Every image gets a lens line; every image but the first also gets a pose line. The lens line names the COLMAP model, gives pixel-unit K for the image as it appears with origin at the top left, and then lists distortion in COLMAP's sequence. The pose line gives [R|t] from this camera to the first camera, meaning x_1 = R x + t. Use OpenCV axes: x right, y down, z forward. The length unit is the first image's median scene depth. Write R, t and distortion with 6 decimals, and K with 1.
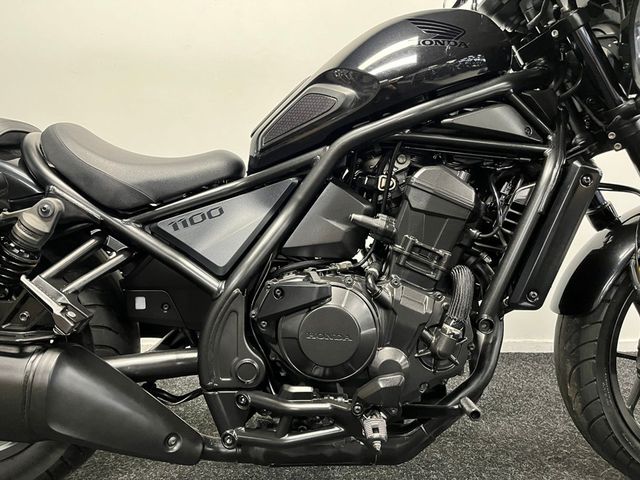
lens RADIAL K [[480.2, 0, 316.9], [0, 480.2, 242.3], [0, 0, 1]] dist [0.087440, -0.118455]
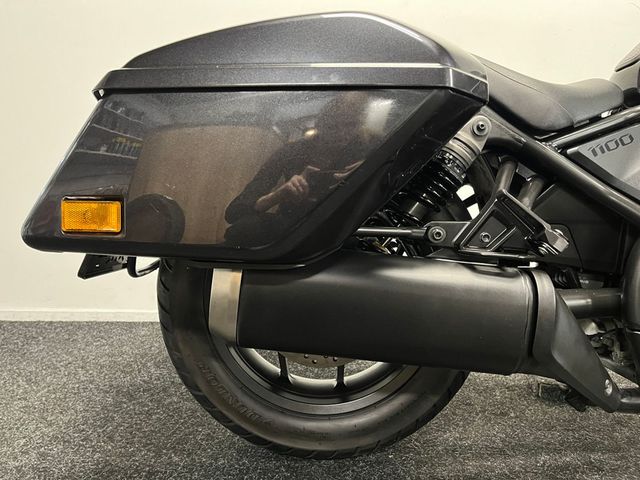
lens RADIAL K [[480.2, 0, 316.9], [0, 480.2, 242.3], [0, 0, 1]] dist [0.087440, -0.118455]
pose [[0.999144, 0.017210, -0.037628, -0.779449], [-0.017981, 0.999633, -0.020247, 0.166099], [0.037266, 0.020906, 0.999087, 0.064326]]
